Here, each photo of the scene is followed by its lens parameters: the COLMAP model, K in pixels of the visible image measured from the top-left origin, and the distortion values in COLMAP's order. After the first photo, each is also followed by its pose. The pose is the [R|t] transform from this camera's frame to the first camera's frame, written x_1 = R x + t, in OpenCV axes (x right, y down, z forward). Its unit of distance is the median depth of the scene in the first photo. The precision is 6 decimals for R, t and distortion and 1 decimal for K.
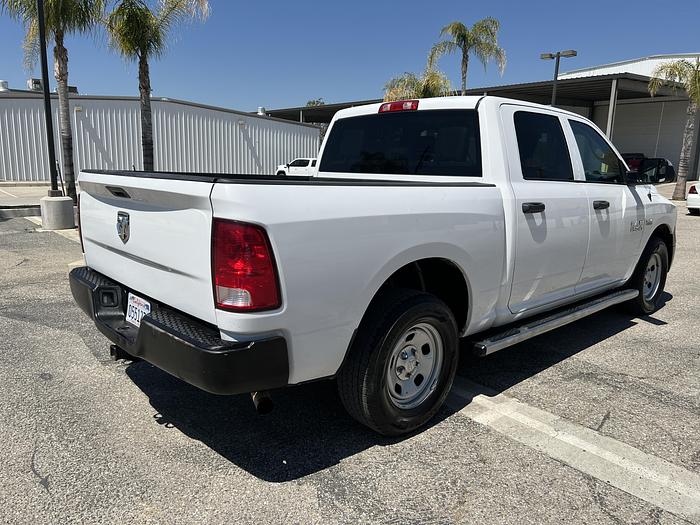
lens RADIAL K [[527.1, 0, 348.7], [0, 527.1, 263.6], [0, 0, 1]] dist [0.052518, -0.059898]
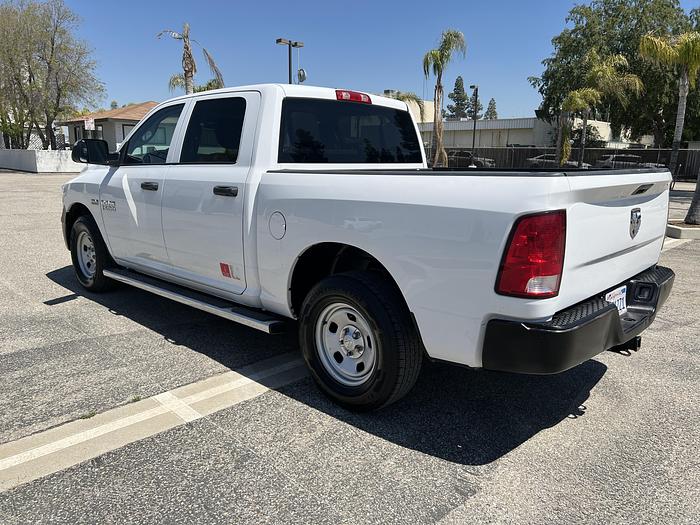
lens RADIAL K [[527.1, 0, 352.0], [0, 527.1, 261.7], [0, 0, 1]] dist [0.052518, -0.059898]
pose [[-0.070576, -0.216805, 0.973660, -1.020400], [0.167382, 0.959680, 0.225825, -0.233779], [-0.983363, 0.178911, -0.031441, 1.146153]]
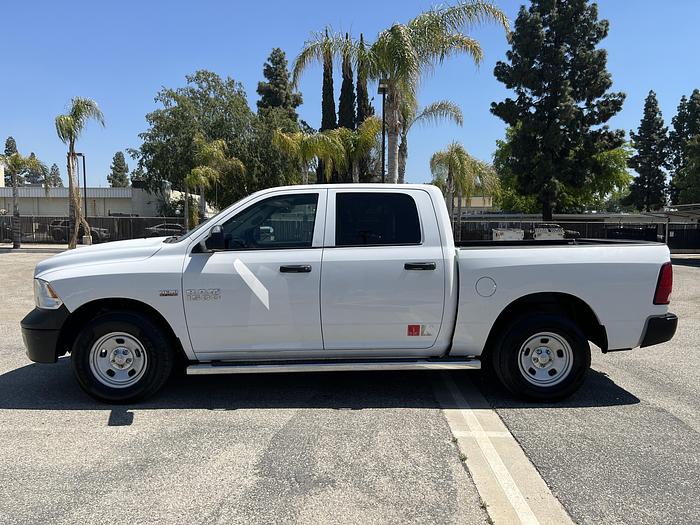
lens RADIAL K [[527.1, 0, 353.2], [0, 527.1, 261.7], [0, 0, 1]] dist [0.052518, -0.059898]
pose [[-0.752856, -0.065087, 0.654959, -0.716128], [0.103819, 0.970898, 0.215820, -0.464503], [-0.649946, 0.230479, -0.724189, 2.288840]]
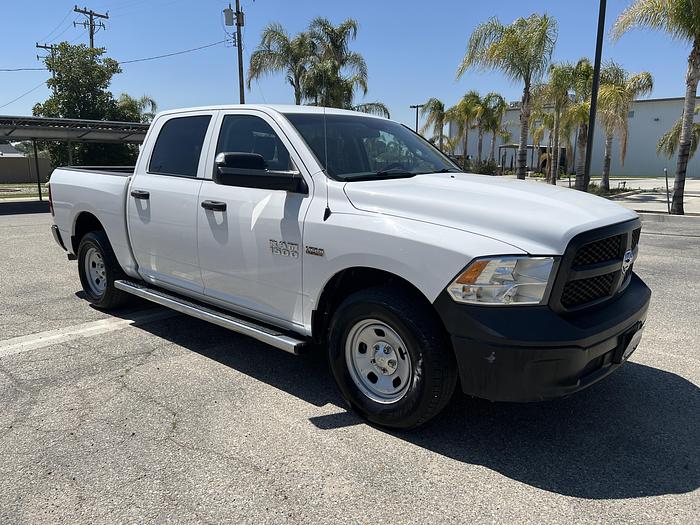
lens RADIAL K [[527.1, 0, 351.8], [0, 527.1, 259.3], [0, 0, 1]] dist [0.052518, -0.059898]
pose [[0.094113, 0.164544, -0.981870, 1.569349], [-0.191911, 0.970748, 0.144286, -0.220939], [0.976889, 0.174853, 0.122938, 1.272083]]
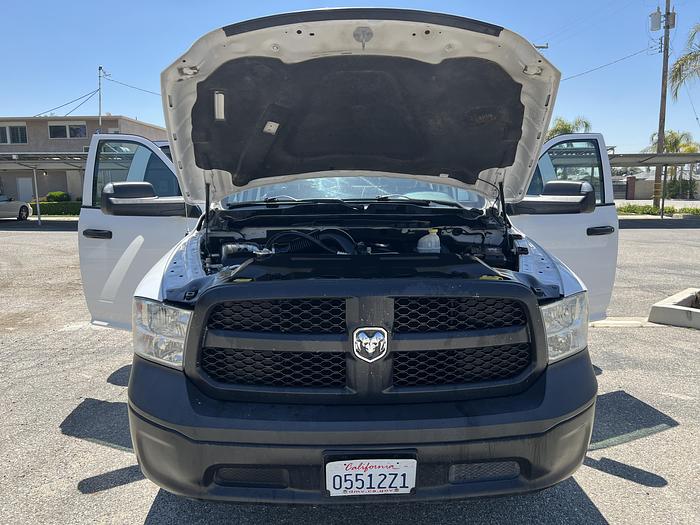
lens RADIAL K [[527.1, 0, 351.3], [0, 527.1, 261.1], [0, 0, 1]] dist [0.052518, -0.059898]
pose [[-0.657228, 0.095799, -0.747578, 1.207799], [-0.145461, 0.957118, 0.250532, -0.379564], [0.739522, 0.273400, -0.615110, 2.044823]]
